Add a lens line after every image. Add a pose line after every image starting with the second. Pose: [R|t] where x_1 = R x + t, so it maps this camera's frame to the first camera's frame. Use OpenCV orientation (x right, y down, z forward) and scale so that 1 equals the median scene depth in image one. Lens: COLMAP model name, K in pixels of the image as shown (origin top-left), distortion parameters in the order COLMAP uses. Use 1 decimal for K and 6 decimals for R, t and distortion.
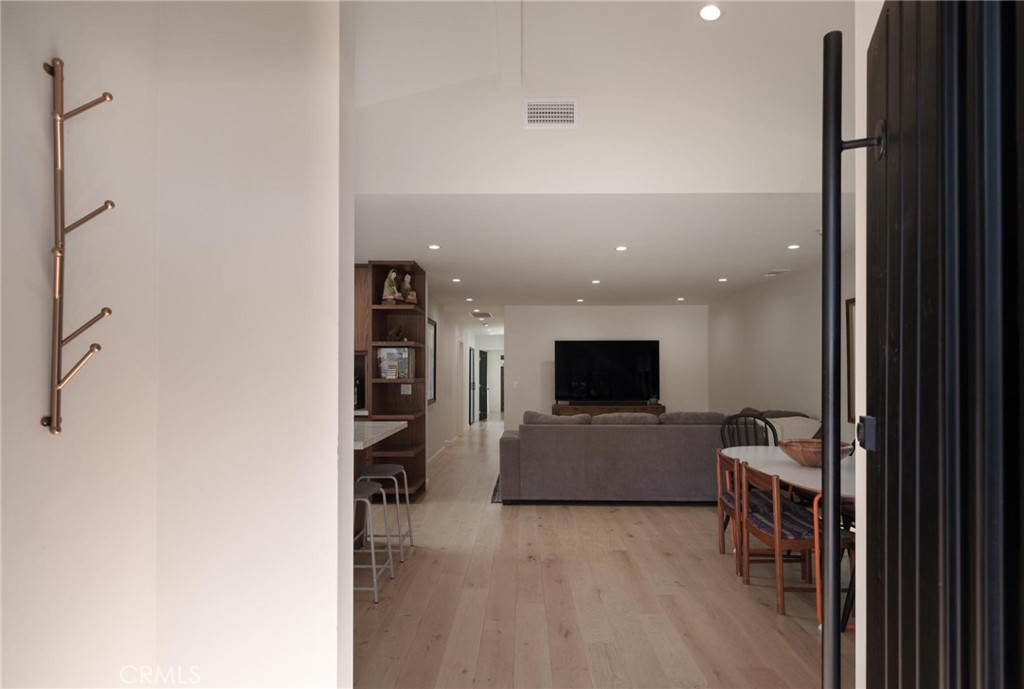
lens RADIAL K [[540.7, 0, 511.2], [0, 540.7, 373.0], [0, 0, 1]] dist [-0.000365, -0.000012]
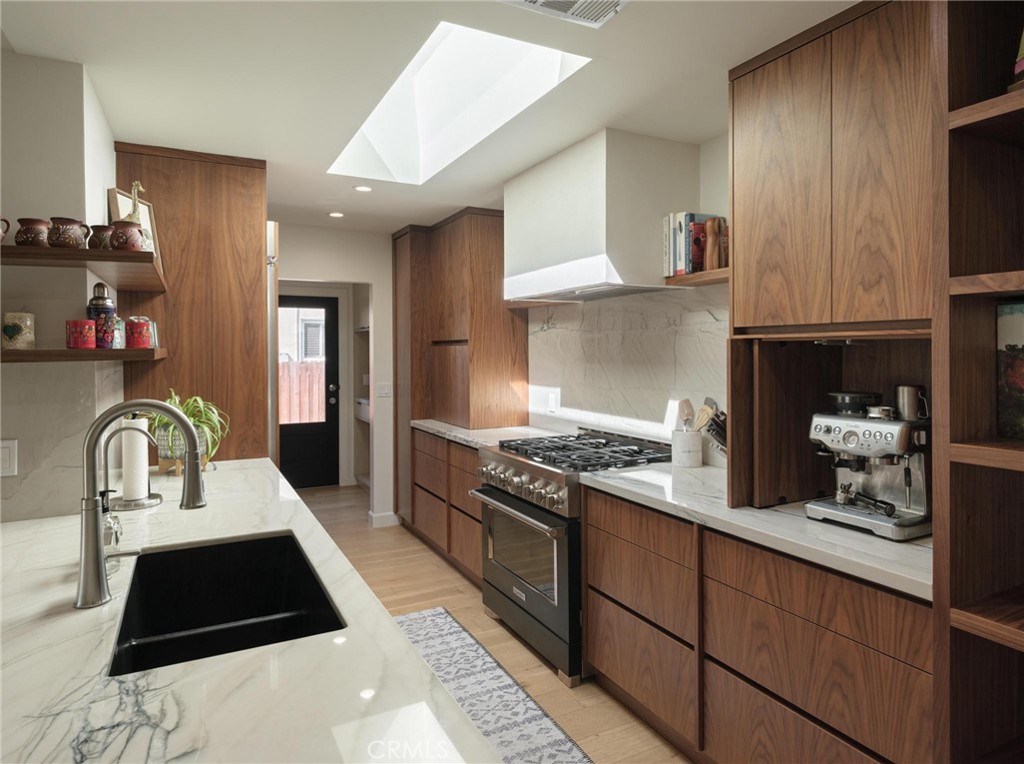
lens RADIAL K [[621.9, 0, 509.6], [0, 621.9, 357.4], [0, 0, 1]] dist [-0.001641, -0.002645]
pose [[0.471220, 0.003261, -0.882010, -0.113066], [0.005731, 0.999961, 0.006759, -0.027105], [0.881997, -0.008240, 0.471182, 0.693522]]
